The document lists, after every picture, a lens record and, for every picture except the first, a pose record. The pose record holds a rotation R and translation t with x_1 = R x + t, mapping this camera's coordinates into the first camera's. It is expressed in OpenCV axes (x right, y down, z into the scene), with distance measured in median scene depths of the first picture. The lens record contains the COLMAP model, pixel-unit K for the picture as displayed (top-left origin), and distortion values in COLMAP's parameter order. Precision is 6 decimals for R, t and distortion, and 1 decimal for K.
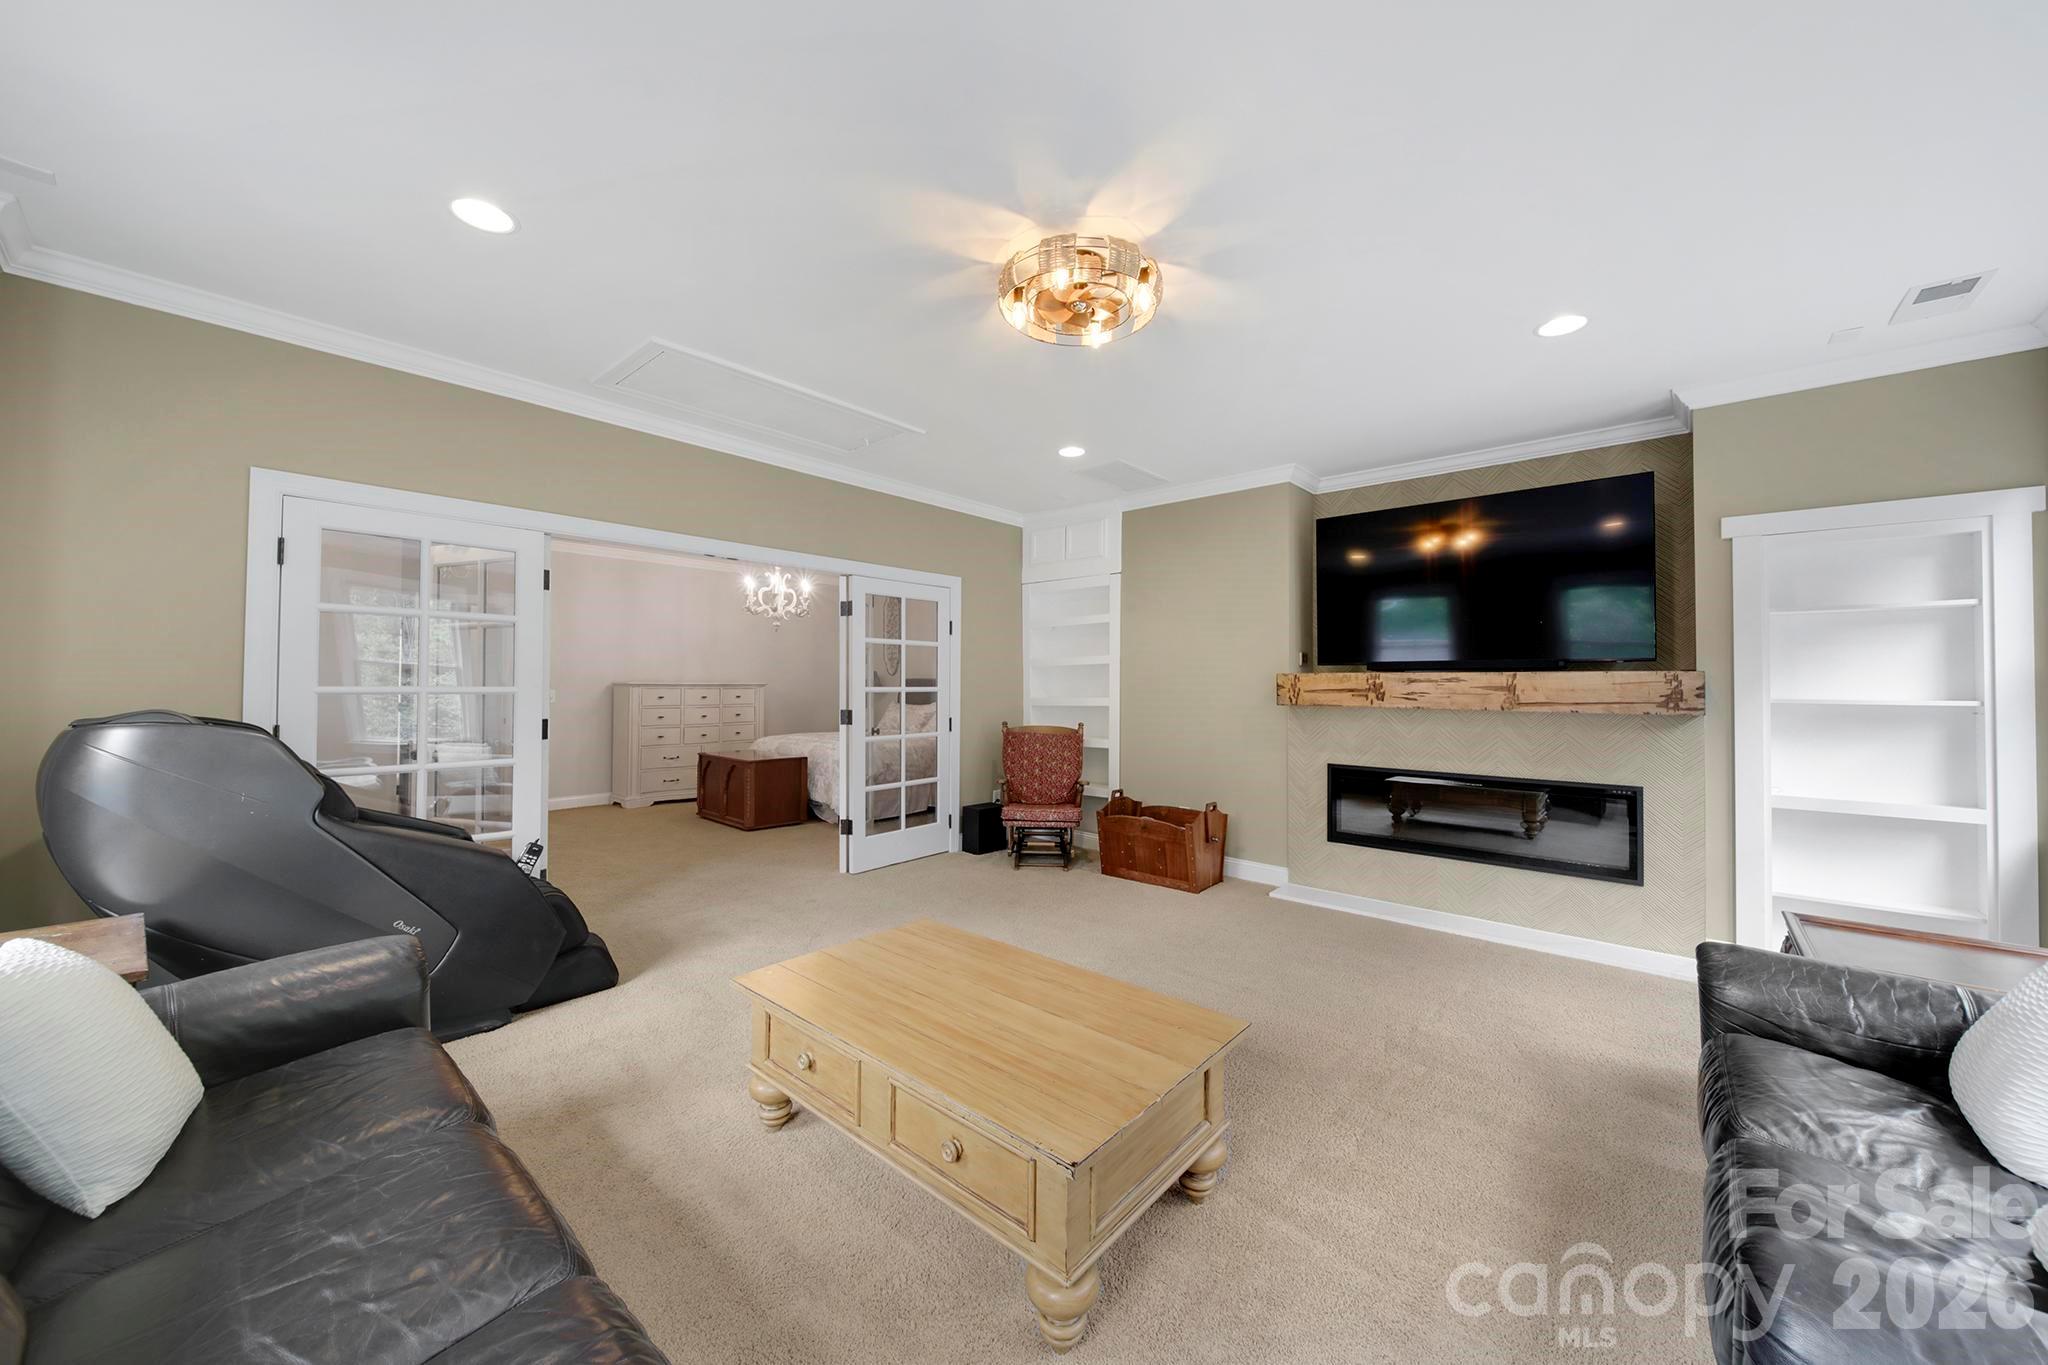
lens RADIAL K [[732.5, 0, 1023.8], [0, 732.5, 671.5], [0, 0, 1]] dist [-0.001217, -0.000074]
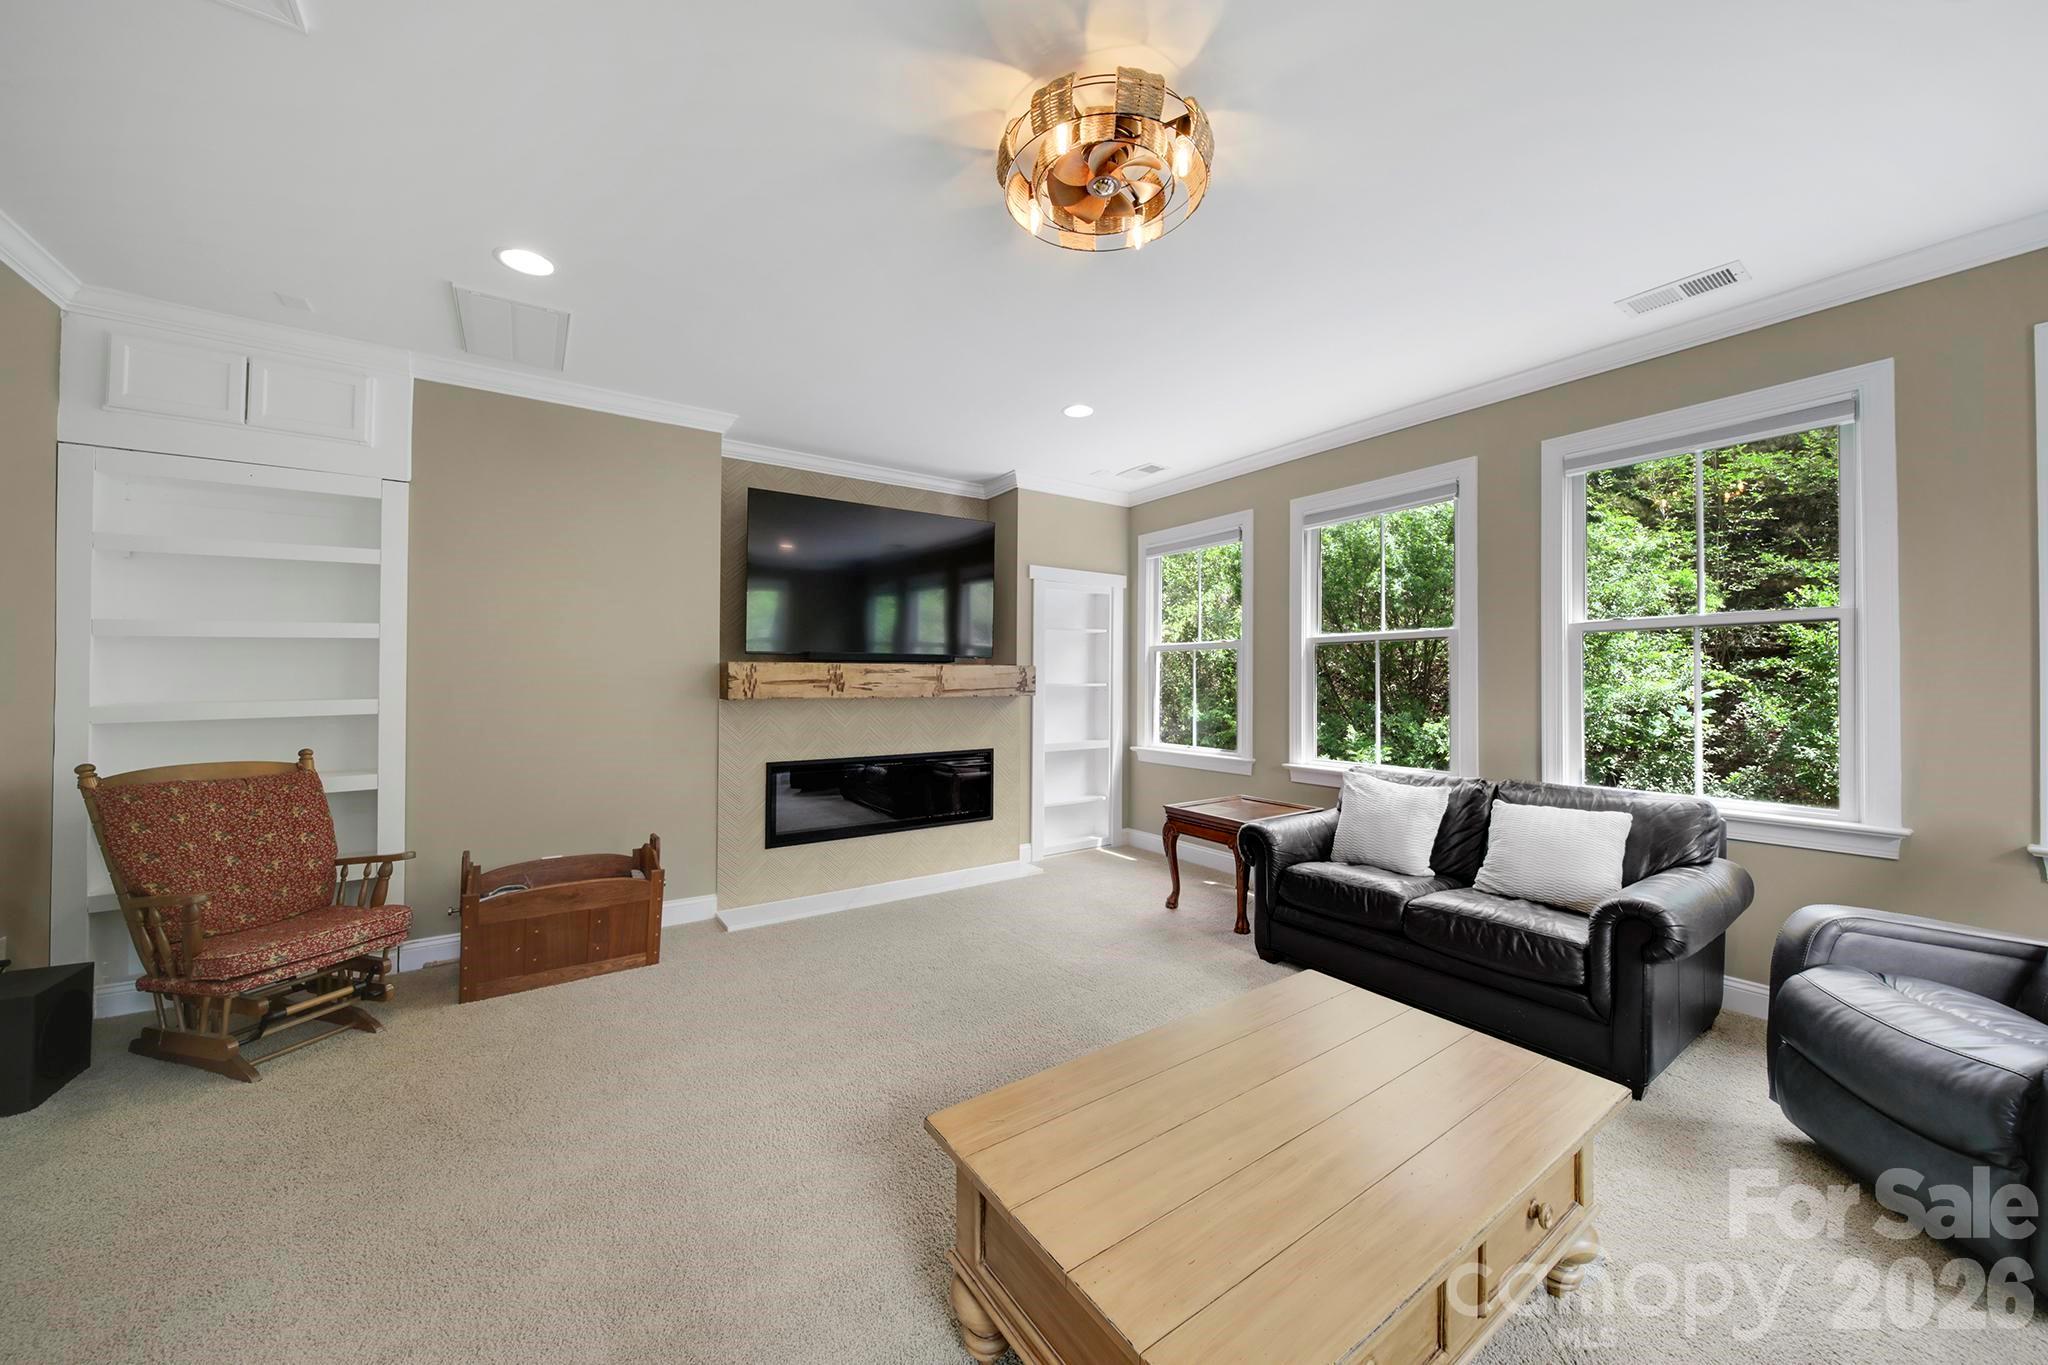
lens RADIAL K [[732.5, 0, 1023.8], [0, 732.5, 671.5], [0, 0, 1]] dist [-0.001217, -0.000074]
pose [[0.239666, 0.002949, 0.970851, -0.406080], [-0.015569, 0.999878, 0.000807, 0.007979], [-0.970731, -0.015309, 0.239683, 0.502634]]
